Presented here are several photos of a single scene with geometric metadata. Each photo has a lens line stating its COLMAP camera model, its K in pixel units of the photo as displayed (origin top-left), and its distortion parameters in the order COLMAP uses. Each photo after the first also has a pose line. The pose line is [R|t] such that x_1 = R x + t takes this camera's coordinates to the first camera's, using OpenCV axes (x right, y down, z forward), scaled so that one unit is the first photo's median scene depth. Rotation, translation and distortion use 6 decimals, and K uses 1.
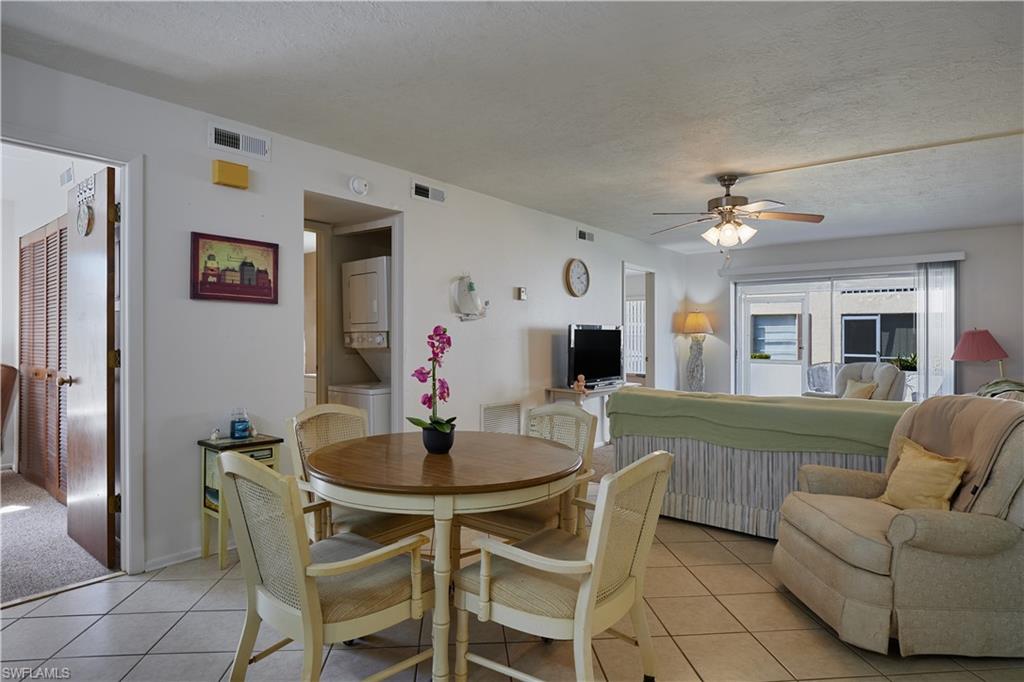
lens RADIAL K [[571.0, 0, 512.0], [0, 571.0, 341.0], [0, 0, 1]] dist [-0.014157, 0.001037]
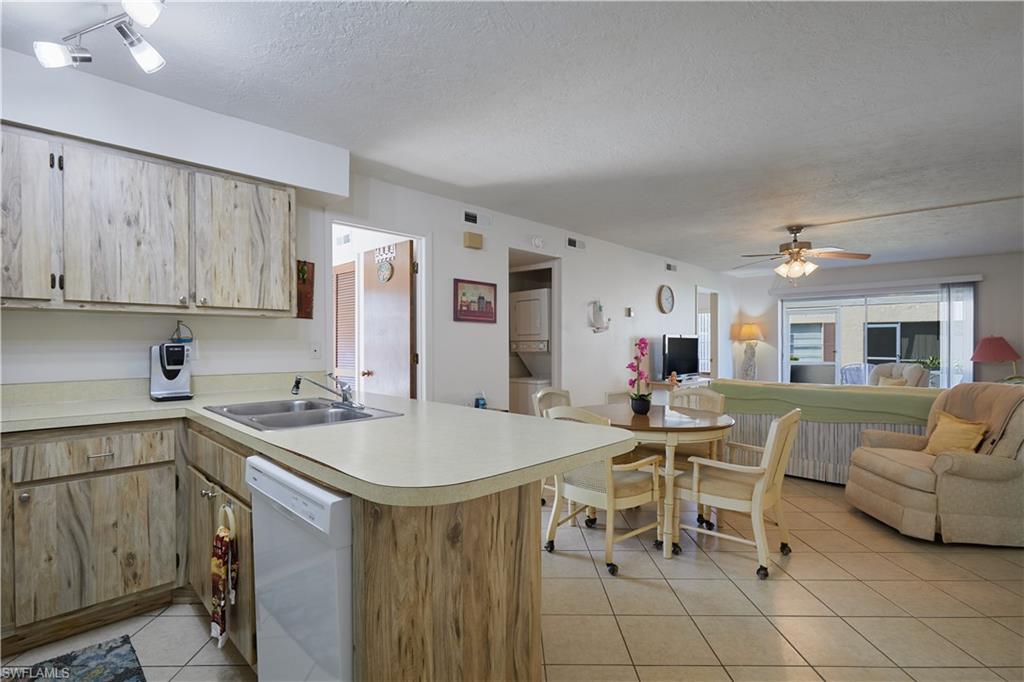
lens RADIAL K [[488.9, 0, 511.7], [0, 488.9, 349.1], [0, 0, 1]] dist [0.000347, 0.000436]
pose [[0.996103, -0.002845, -0.088146, -0.203656], [0.003279, 0.999983, 0.004781, -0.001102], [0.088131, -0.005052, 0.996096, -0.243733]]
